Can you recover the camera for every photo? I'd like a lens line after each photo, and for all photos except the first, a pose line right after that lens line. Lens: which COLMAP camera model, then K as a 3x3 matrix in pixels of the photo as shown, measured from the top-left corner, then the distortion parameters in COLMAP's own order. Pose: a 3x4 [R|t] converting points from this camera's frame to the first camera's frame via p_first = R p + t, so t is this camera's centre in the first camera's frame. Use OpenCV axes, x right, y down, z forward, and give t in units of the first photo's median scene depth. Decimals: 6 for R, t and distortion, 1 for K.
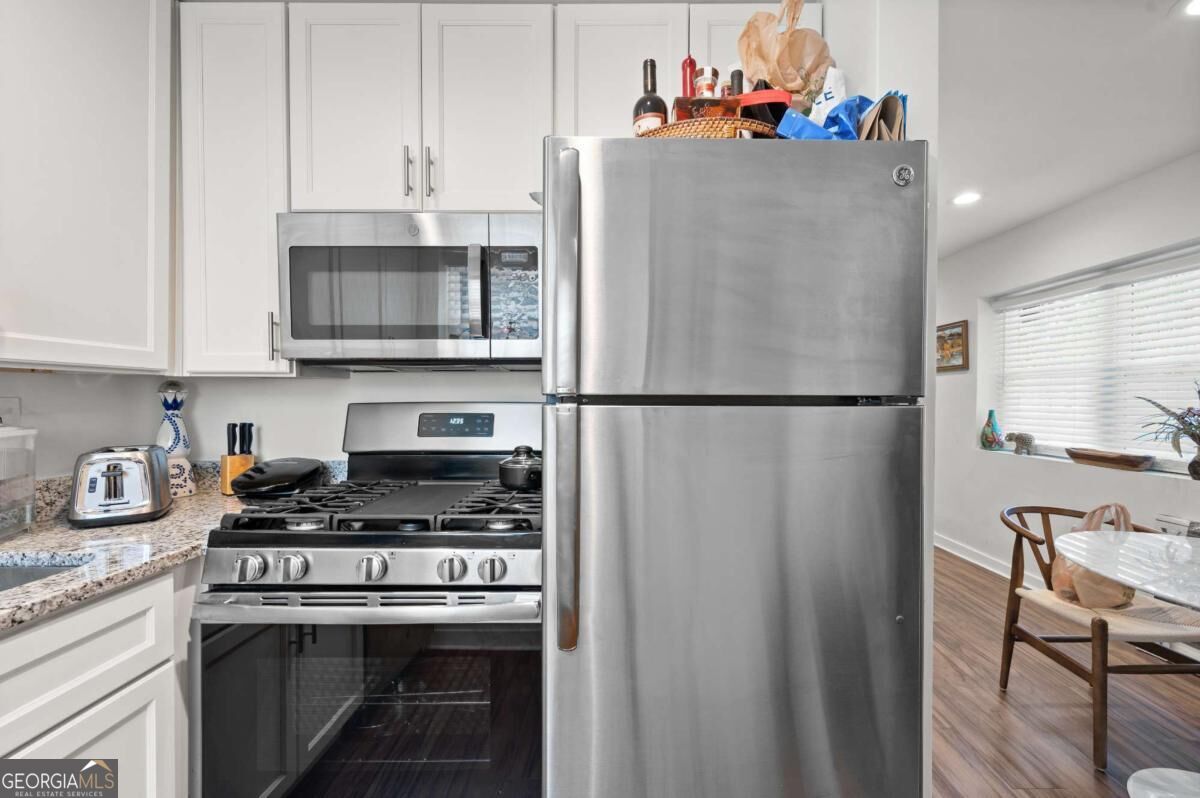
lens RADIAL K [[492.6, 0, 629.0], [0, 492.6, 403.2], [0, 0, 1]] dist [-0.004653, 0.000725]
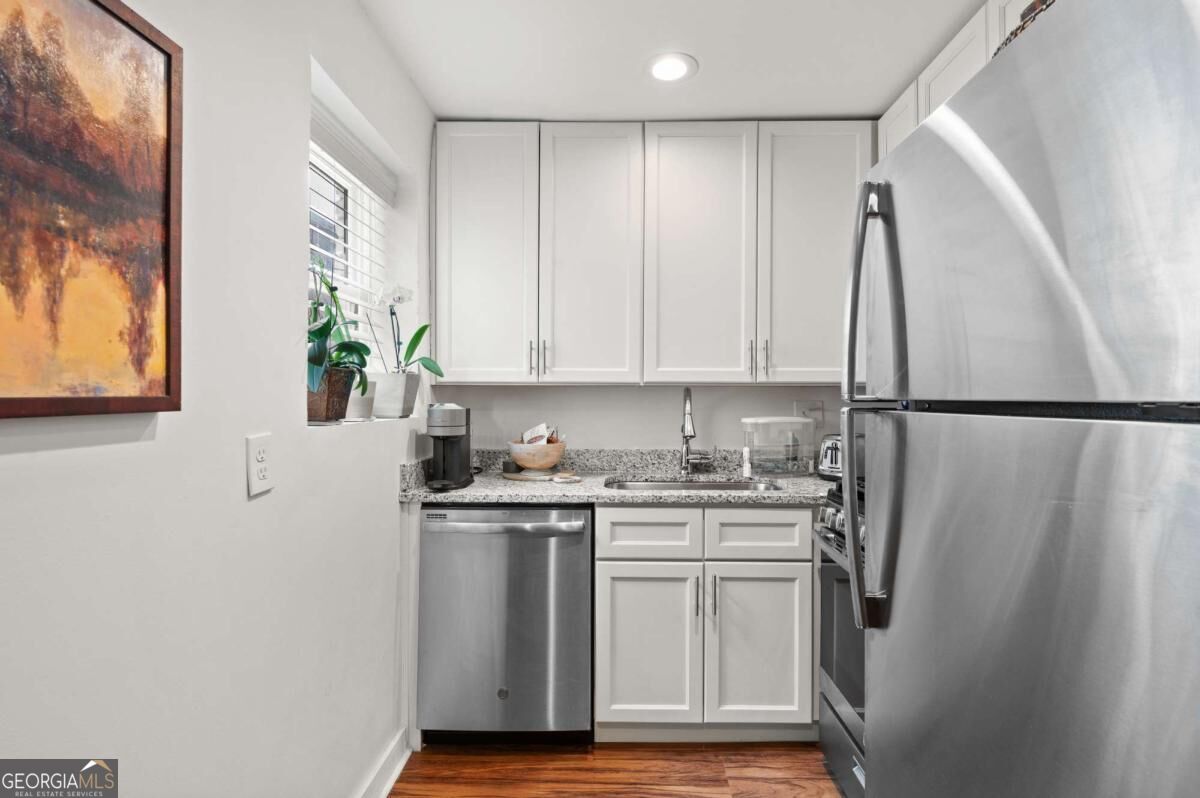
lens RADIAL K [[548.0, 0, 609.5], [0, 548.0, 402.0], [0, 0, 1]] dist [-0.001071, -0.000499]
pose [[-0.016919, 0.002349, -0.999854, 0.689709], [-0.011467, 0.999931, 0.002543, -0.005228], [0.999791, 0.011509, -0.016891, 0.267146]]
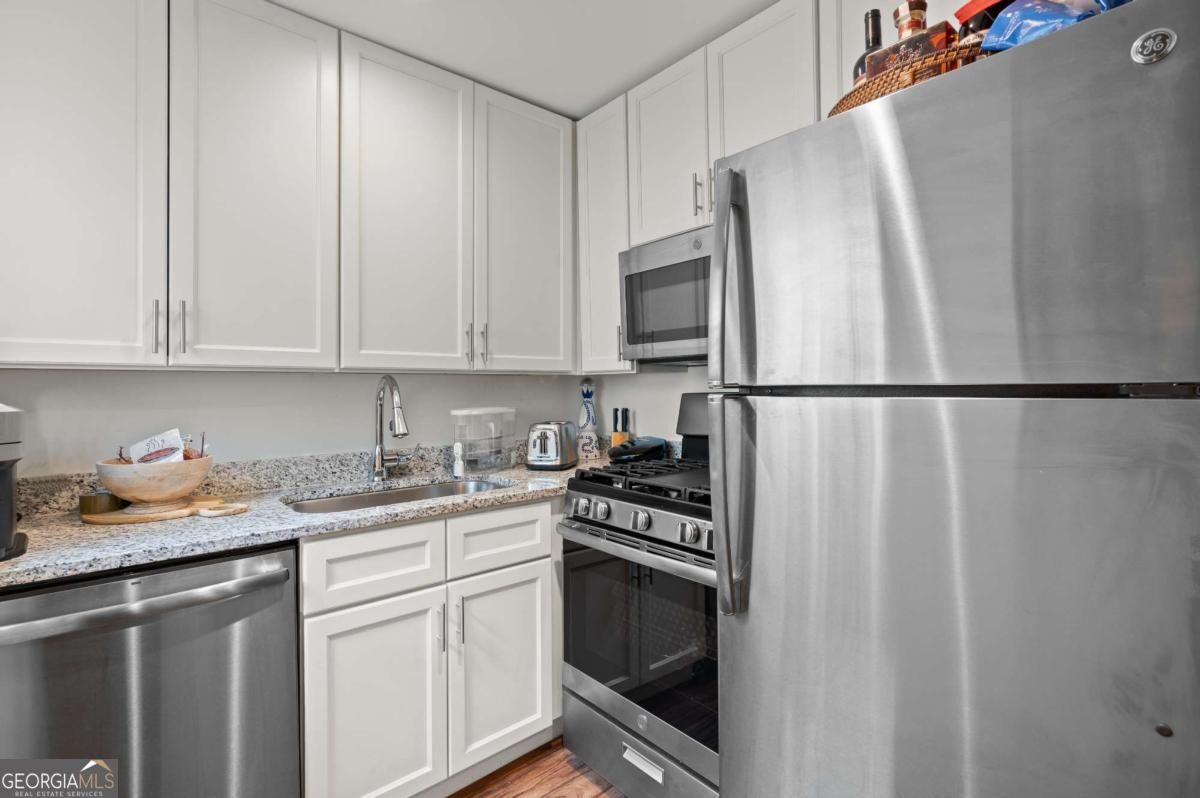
lens RADIAL K [[548.0, 0, 596.6], [0, 548.0, 387.1], [0, 0, 1]] dist [-0.001071, -0.000499]
pose [[0.641157, -0.011477, -0.767324, 0.396080], [0.004635, 0.999928, -0.011083, -0.000965], [0.767396, 0.003549, 0.641164, -0.012612]]
